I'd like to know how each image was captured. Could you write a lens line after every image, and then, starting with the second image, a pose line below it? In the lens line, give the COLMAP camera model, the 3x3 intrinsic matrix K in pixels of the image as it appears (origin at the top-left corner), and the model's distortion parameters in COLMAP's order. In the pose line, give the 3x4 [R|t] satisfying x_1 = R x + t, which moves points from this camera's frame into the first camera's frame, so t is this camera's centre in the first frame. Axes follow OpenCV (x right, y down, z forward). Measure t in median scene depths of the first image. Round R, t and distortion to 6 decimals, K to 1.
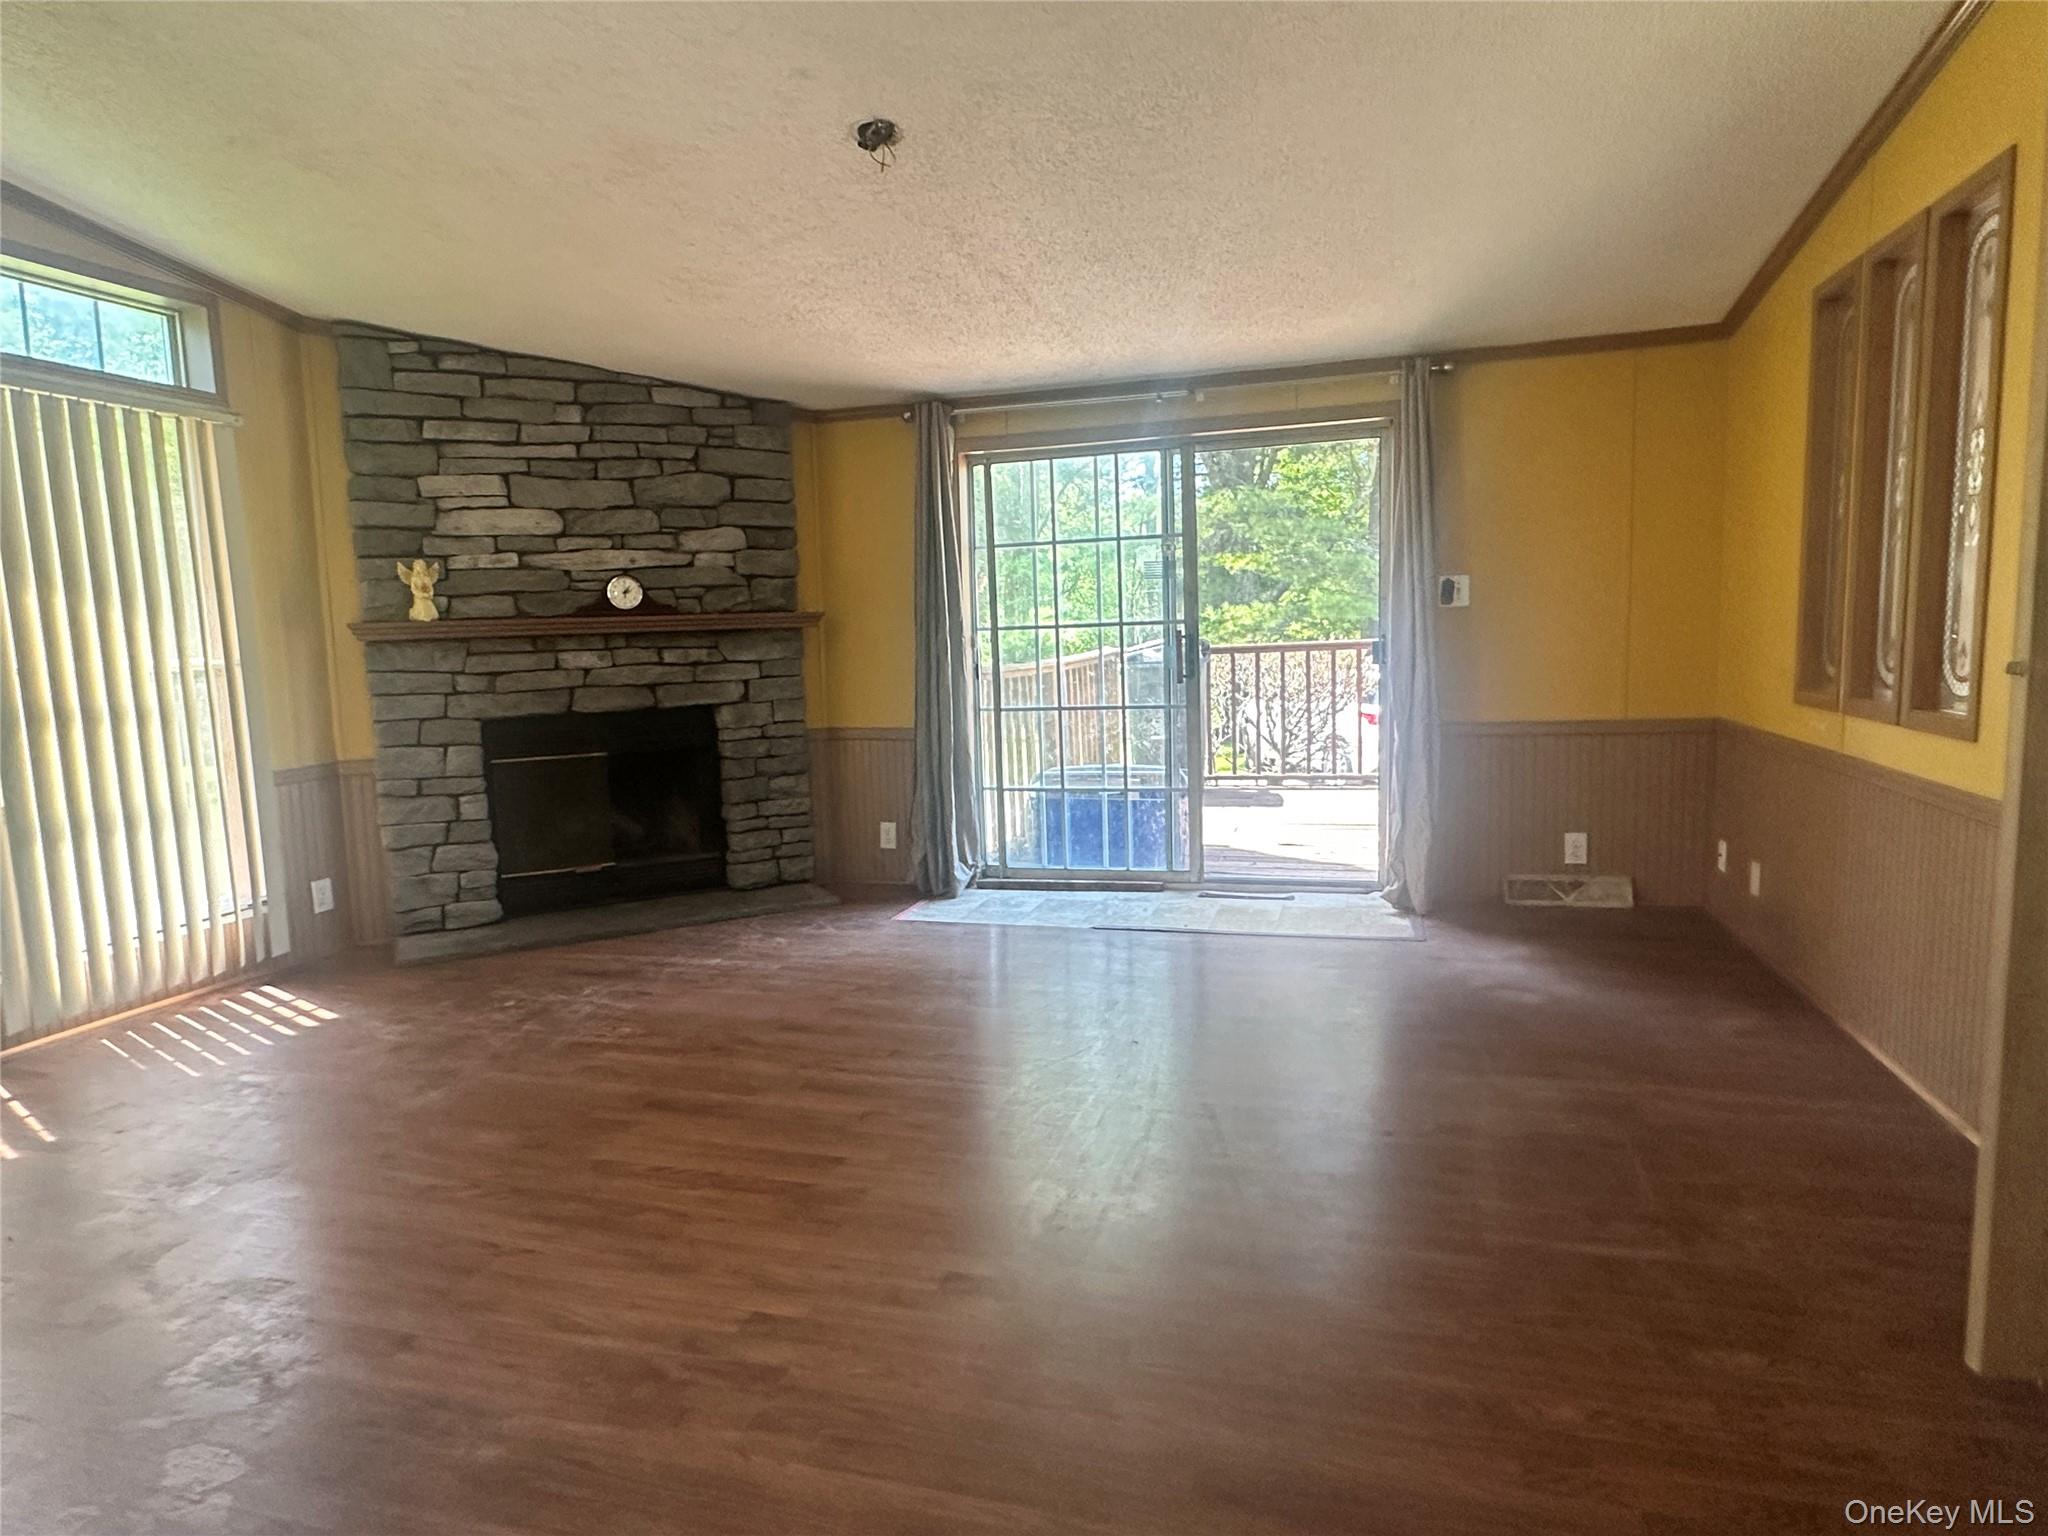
lens RADIAL K [[1174.2, 0, 1024.0], [0, 1174.2, 768.0], [0, 0, 1]] dist [0.004501, 0.000885]
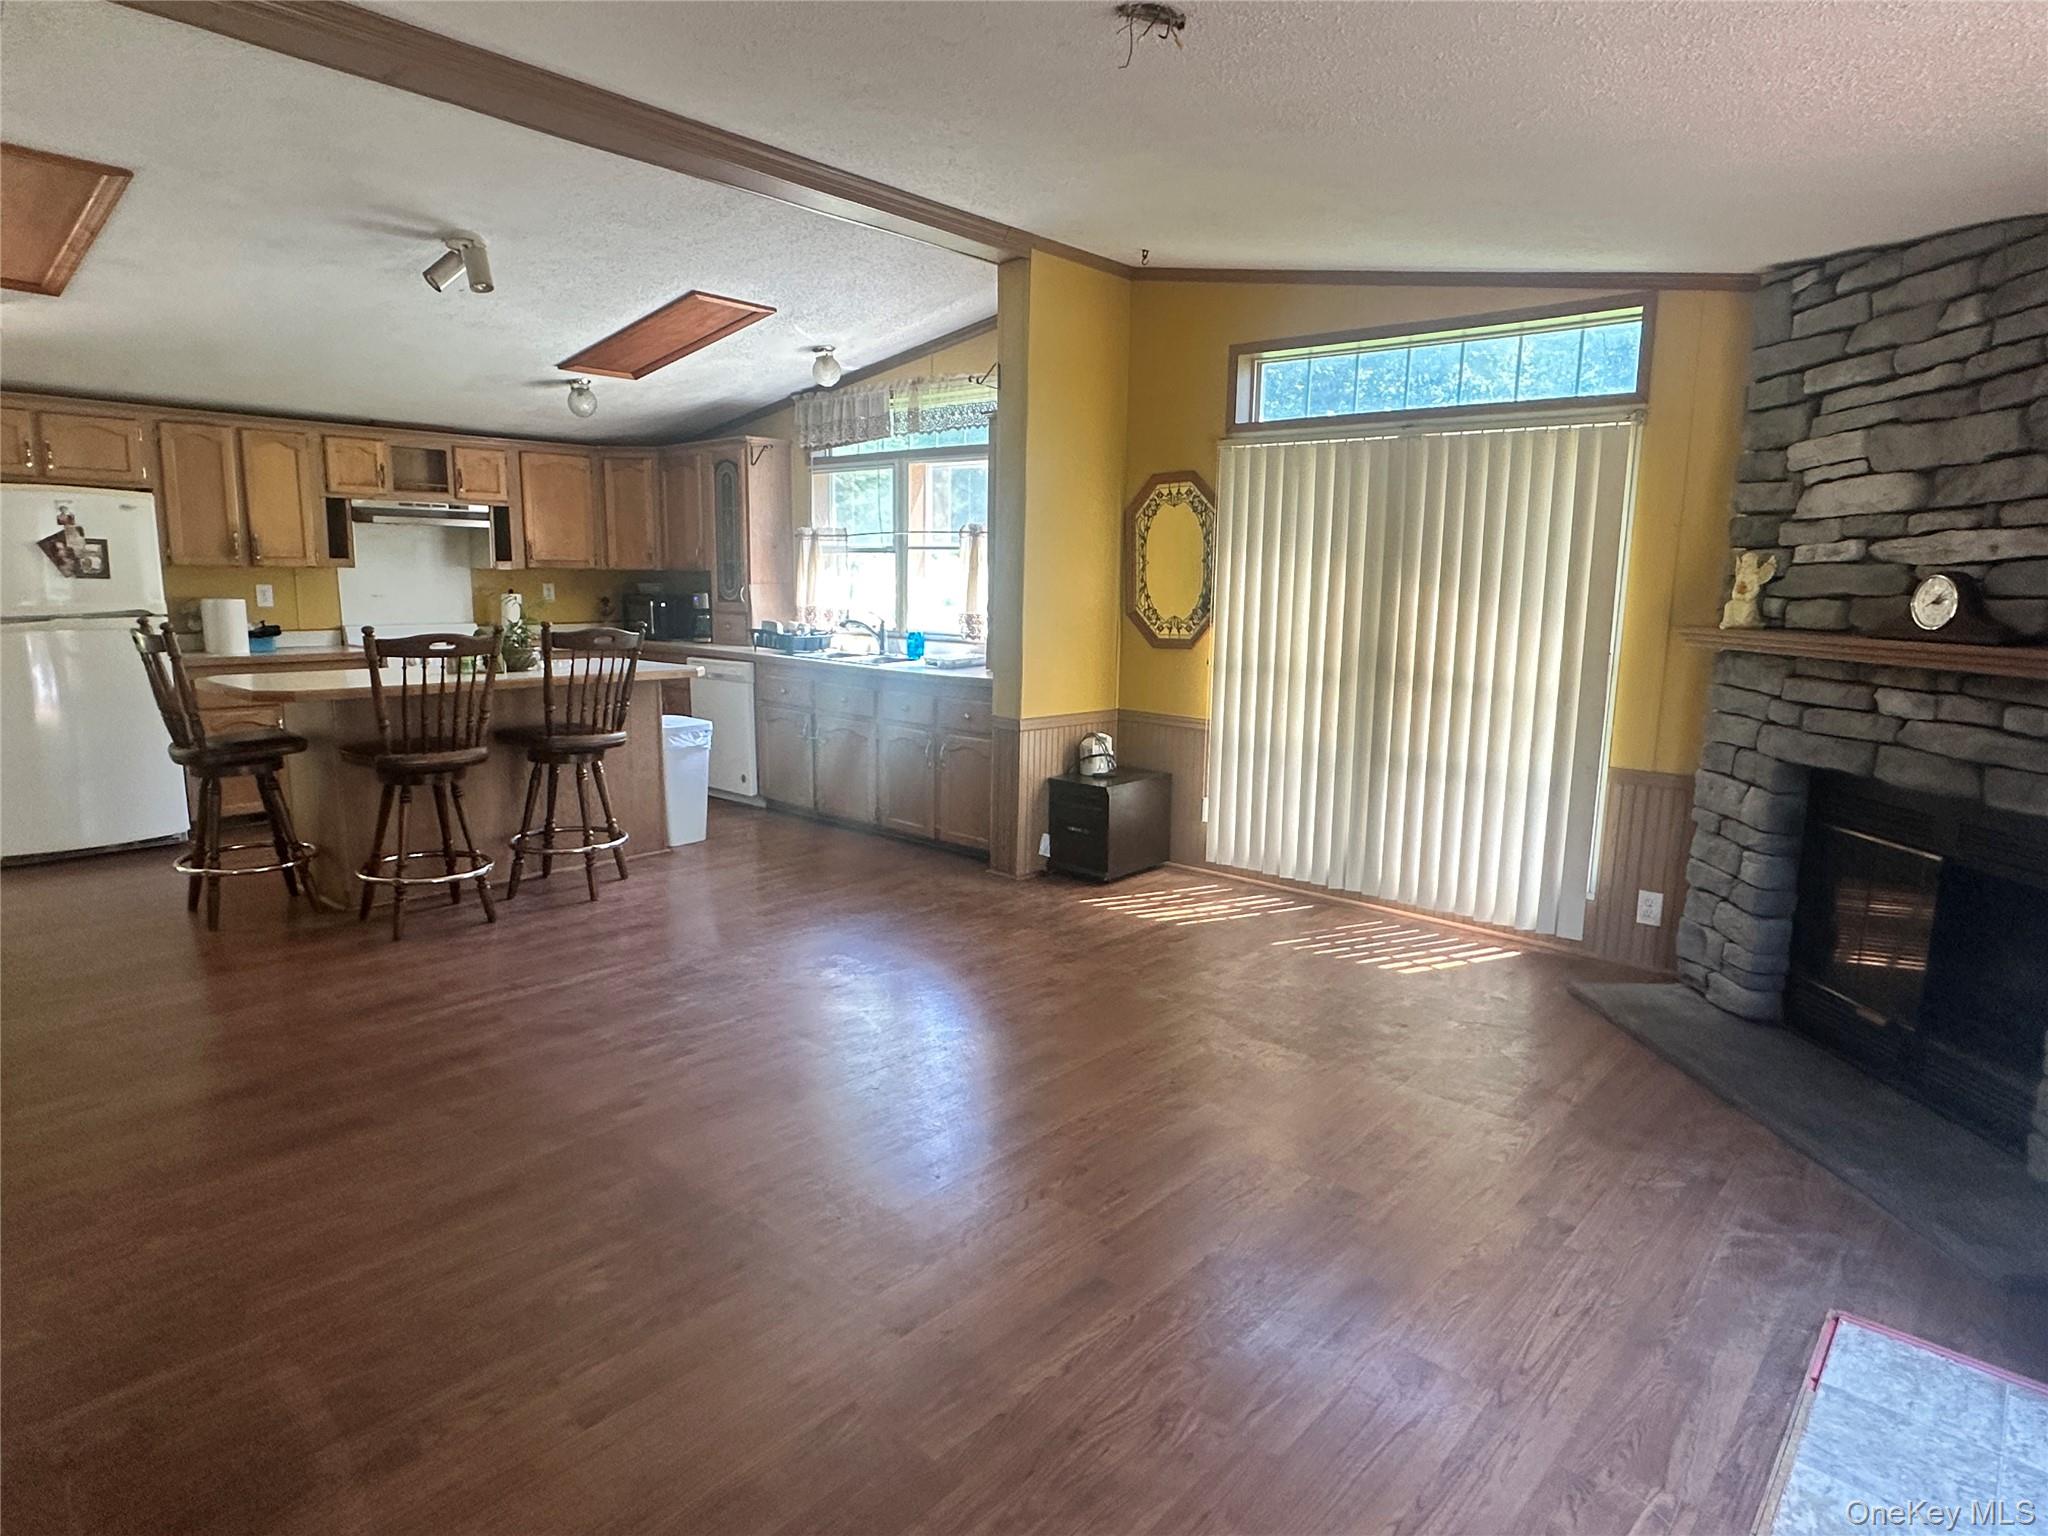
lens RADIAL K [[1174.2, 0, 1024.0], [0, 1174.2, 768.0], [0, 0, 1]] dist [0.004501, 0.000885]
pose [[-0.427607, 0.168918, -0.888042, 0.428731], [-0.116677, 0.963855, 0.239520, -0.163916], [0.896403, 0.206035, -0.392442, 0.867656]]
